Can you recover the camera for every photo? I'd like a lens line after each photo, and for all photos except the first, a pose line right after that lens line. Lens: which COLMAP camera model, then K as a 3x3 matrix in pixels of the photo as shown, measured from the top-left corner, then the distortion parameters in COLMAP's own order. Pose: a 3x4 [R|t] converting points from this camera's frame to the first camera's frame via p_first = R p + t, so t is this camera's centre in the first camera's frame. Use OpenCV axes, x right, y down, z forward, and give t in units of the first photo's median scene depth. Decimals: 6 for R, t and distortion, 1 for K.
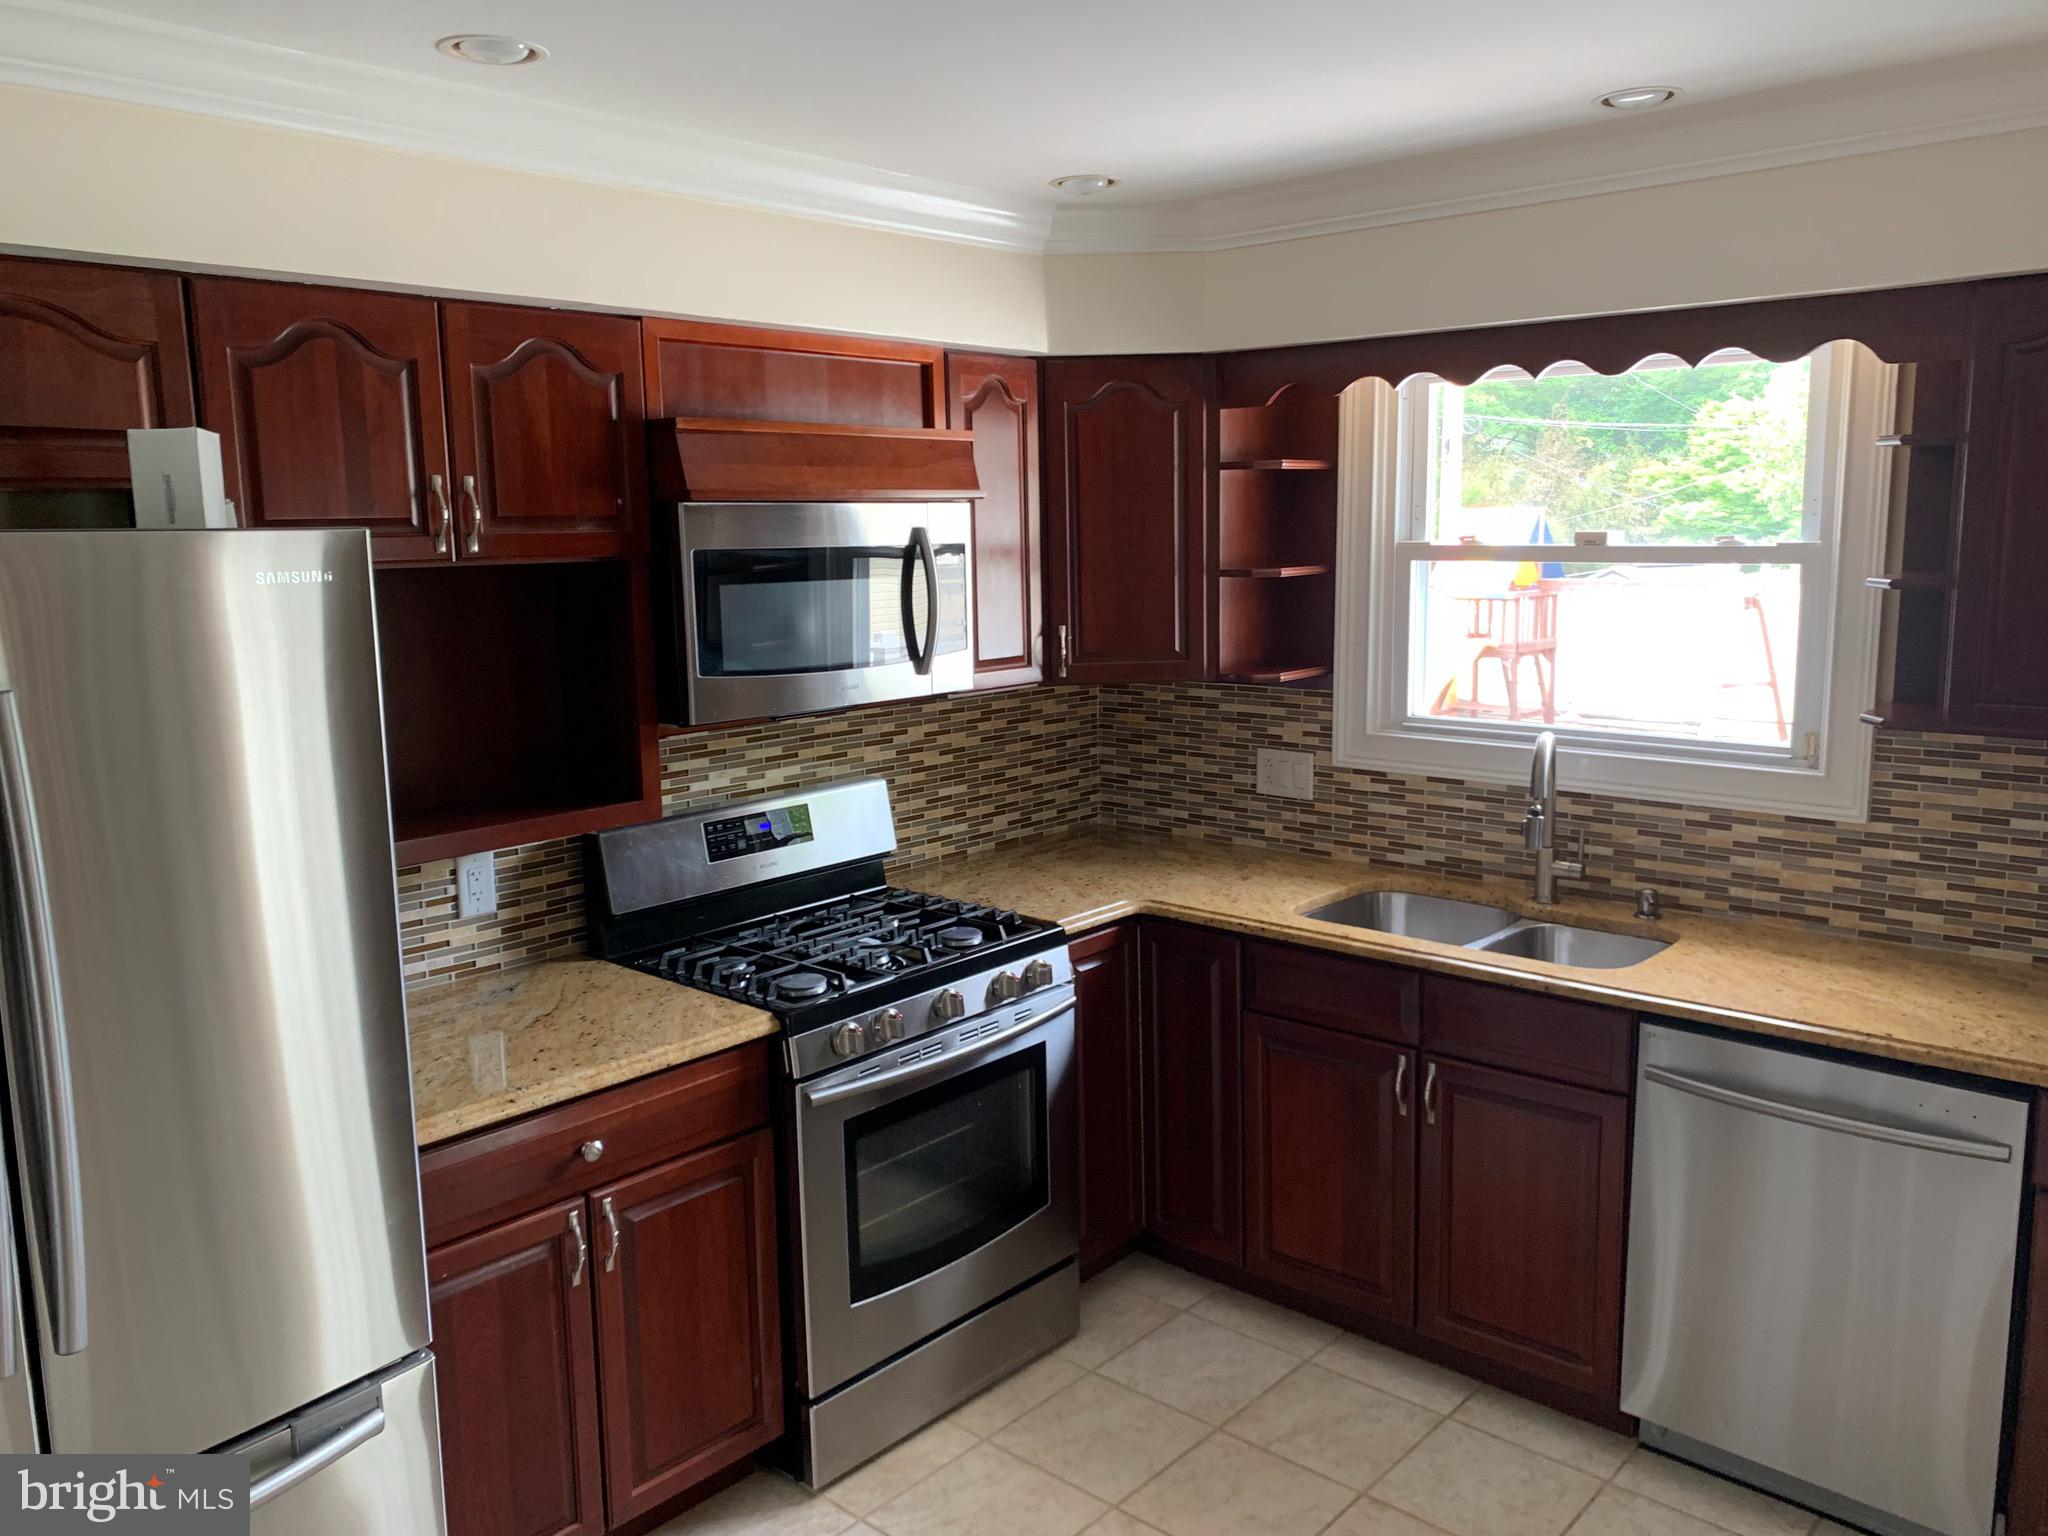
lens RADIAL K [[1572.2, 0, 1017.7], [0, 1572.2, 760.2], [0, 0, 1]] dist [0.049142, -0.034166]
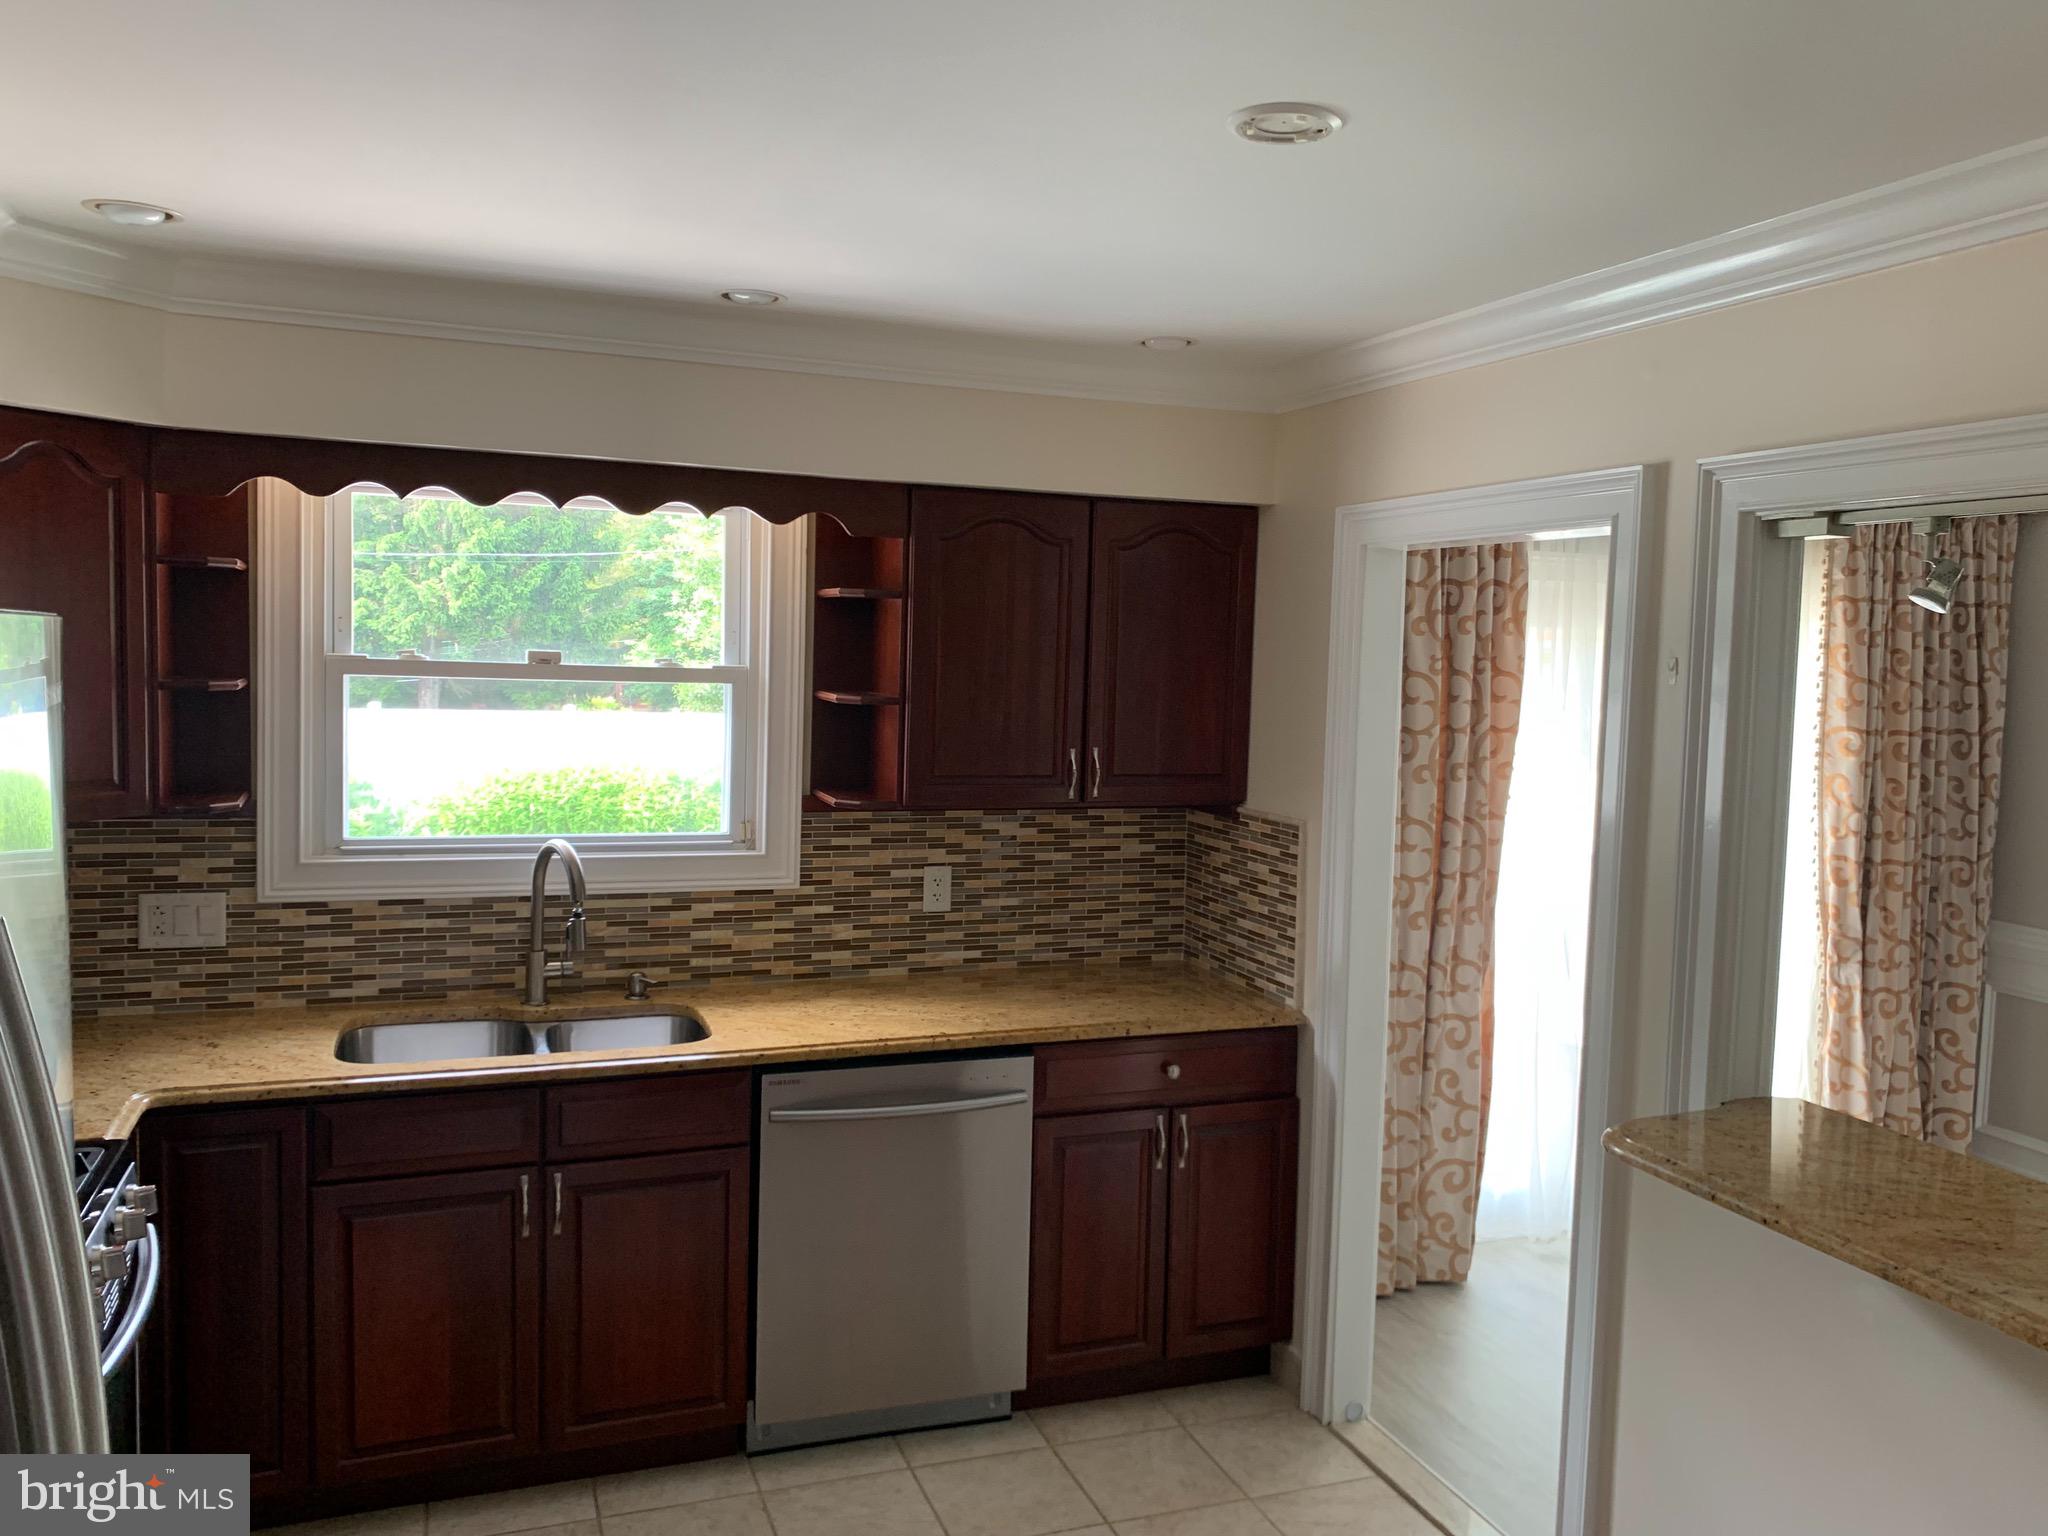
lens RADIAL K [[1572.2, 0, 1057.0], [0, 1572.2, 740.1], [0, 0, 1]] dist [0.049142, -0.034166]
pose [[0.452569, -0.021757, 0.891464, -0.440412], [0.099970, 0.994638, -0.026476, -0.021221], [-0.886108, 0.101102, 0.452317, 0.214557]]
